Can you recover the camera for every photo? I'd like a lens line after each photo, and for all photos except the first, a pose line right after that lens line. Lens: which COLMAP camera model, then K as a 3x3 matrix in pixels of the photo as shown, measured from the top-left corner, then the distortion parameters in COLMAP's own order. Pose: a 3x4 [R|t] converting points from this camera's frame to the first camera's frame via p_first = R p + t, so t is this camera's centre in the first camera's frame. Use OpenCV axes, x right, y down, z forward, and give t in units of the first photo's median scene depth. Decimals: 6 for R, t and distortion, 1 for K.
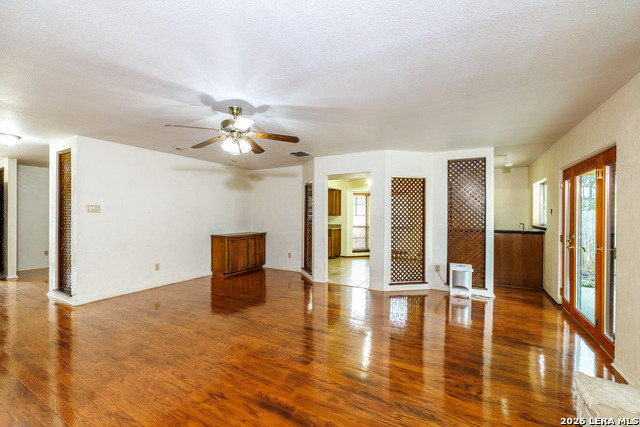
lens RADIAL K [[274.1, 0, 316.8], [0, 274.1, 213.3], [0, 0, 1]] dist [0.001531, 0.000271]
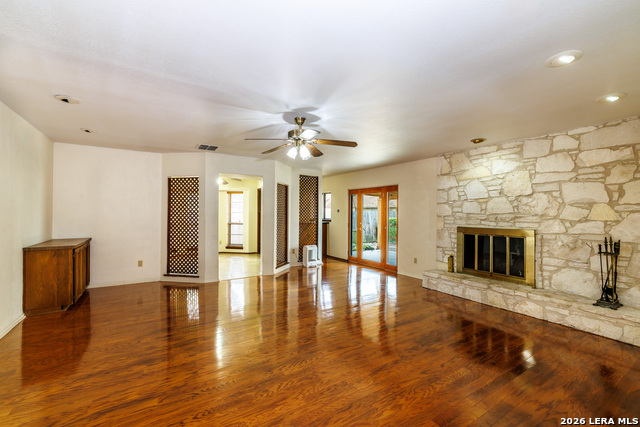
lens RADIAL K [[274.1, 0, 316.8], [0, 274.1, 213.3], [0, 0, 1]] dist [0.001531, 0.000271]
pose [[0.472518, -0.003466, 0.881314, -0.798818], [-0.005485, 0.999961, 0.006874, -0.001843], [-0.881304, -0.008082, 0.472480, 0.260325]]
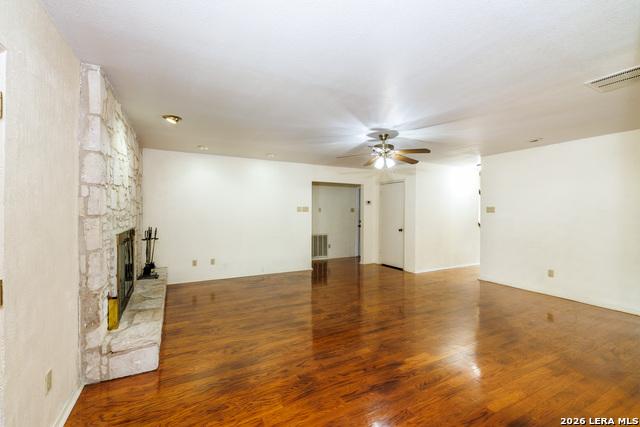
lens RADIAL K [[274.1, 0, 316.8], [0, 274.1, 213.3], [0, 0, 1]] dist [0.001531, 0.000271]
pose [[-0.544432, -0.003278, -0.838798, 0.651936], [-0.004929, 0.999988, -0.000709, 0.005425], [0.838790, 0.003748, -0.544442, 0.933113]]
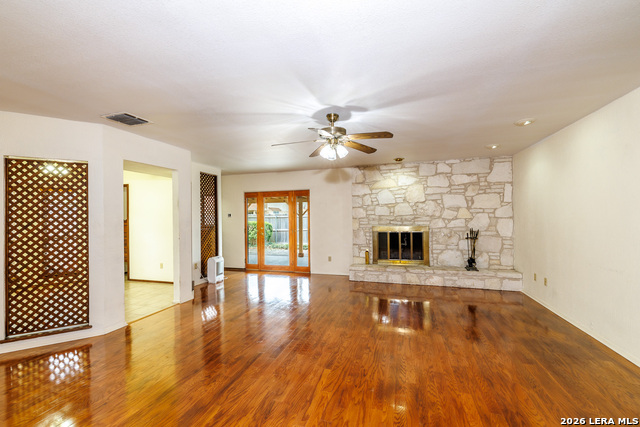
lens RADIAL K [[274.1, 0, 316.8], [0, 274.1, 213.3], [0, 0, 1]] dist [0.001531, 0.000271]
pose [[-0.209307, 0.007476, 0.977821, -0.826283], [0.010468, 0.999931, -0.005404, -0.004063], [-0.977794, 0.009104, -0.209371, 0.815875]]
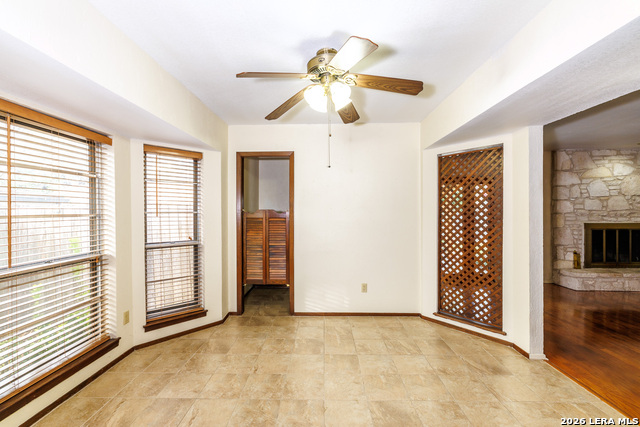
lens RADIAL K [[274.1, 0, 316.8], [0, 274.1, 213.3], [0, 0, 1]] dist [0.001531, 0.000271]
pose [[-0.475601, -0.007427, 0.879630, -0.054388], [-0.000683, 0.999967, 0.008074, 0.007043], [-0.879661, 0.003239, -0.475590, 1.739063]]
